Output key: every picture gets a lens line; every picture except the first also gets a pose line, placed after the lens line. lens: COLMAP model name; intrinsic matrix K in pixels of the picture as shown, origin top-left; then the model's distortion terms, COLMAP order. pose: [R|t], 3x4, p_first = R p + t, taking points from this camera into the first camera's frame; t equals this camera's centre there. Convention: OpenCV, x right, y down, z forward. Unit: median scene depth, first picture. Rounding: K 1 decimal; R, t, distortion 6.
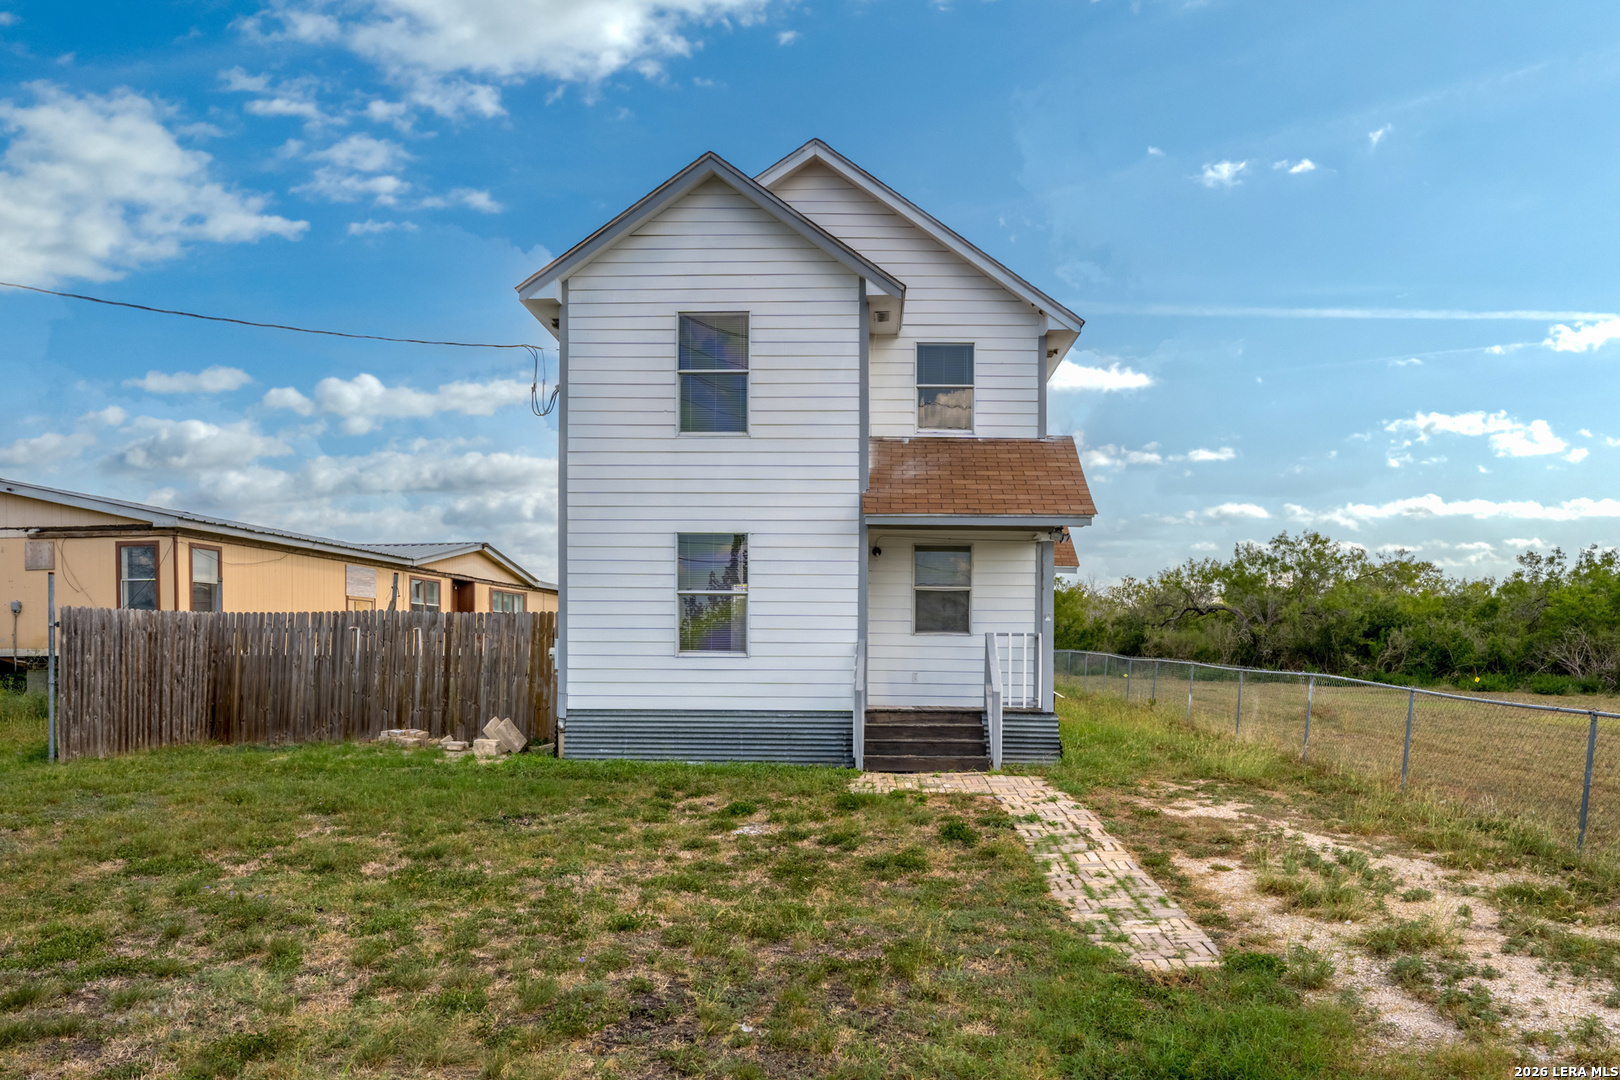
lens RADIAL K [[1040.6, 0, 836.7], [0, 1040.6, 669.3], [0, 0, 1]] dist [-0.007917, 0.000541]
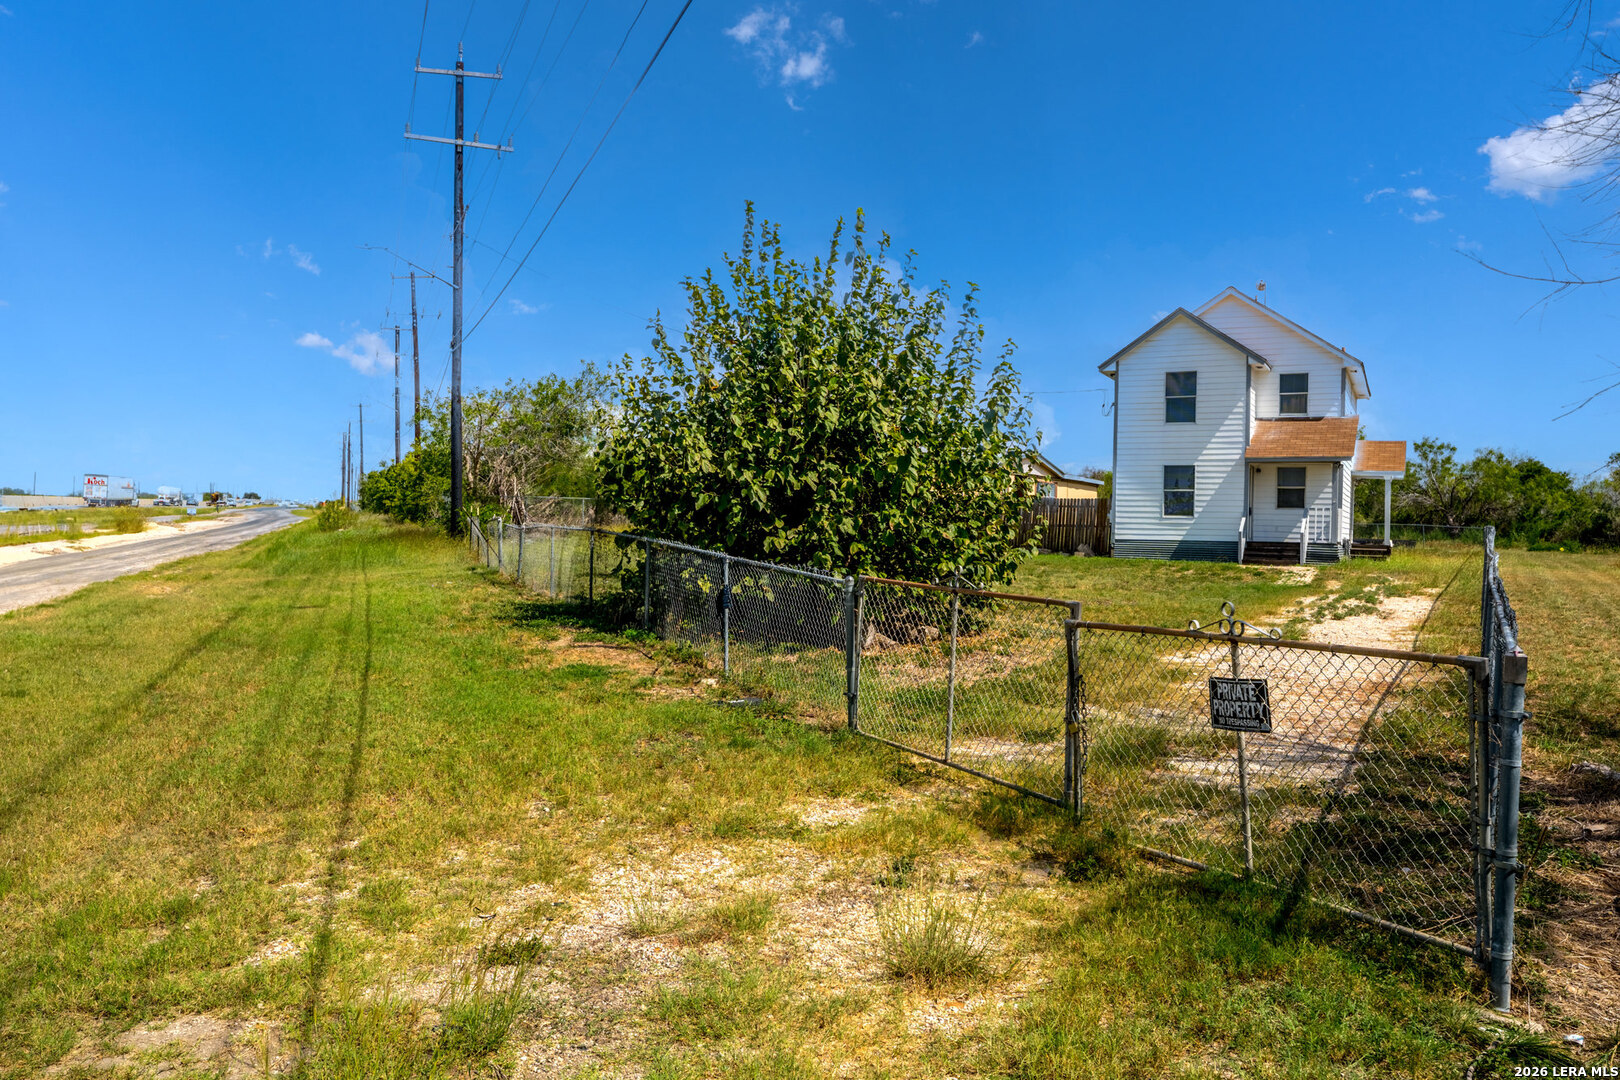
lens RADIAL K [[1218.6, 0, 806.8], [0, 1218.6, 541.5], [0, 0, 1]] dist [-0.009681, -0.002500]
pose [[0.904601, 0.014417, -0.426016, 0.293219], [-0.020655, 0.999736, -0.010027, 0.086062], [0.425759, 0.017870, 0.904660, -1.843304]]
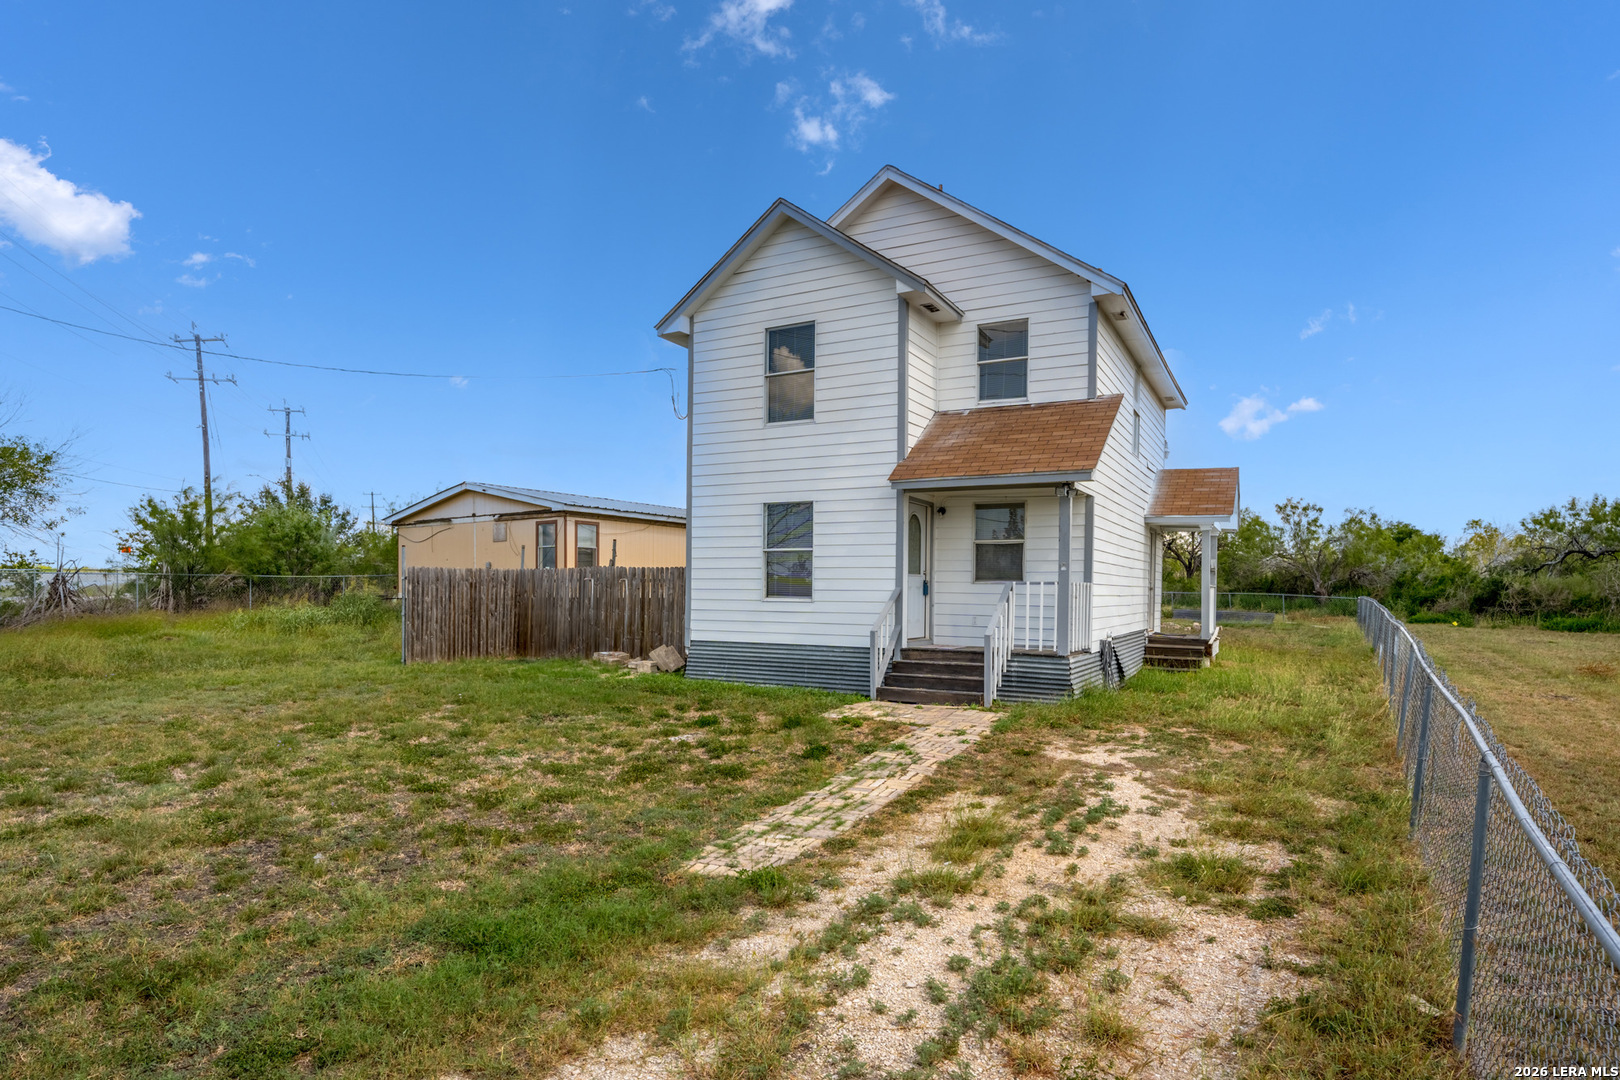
lens RADIAL K [[881.1, 0, 815.5], [0, 881.1, 600.6], [0, 0, 1]] dist [-0.000378, 0.000050]
pose [[0.890595, 0.007465, -0.454737, 0.388965], [-0.012835, 0.999880, -0.008724, -0.004267], [0.454617, 0.013607, 0.890583, 0.077173]]
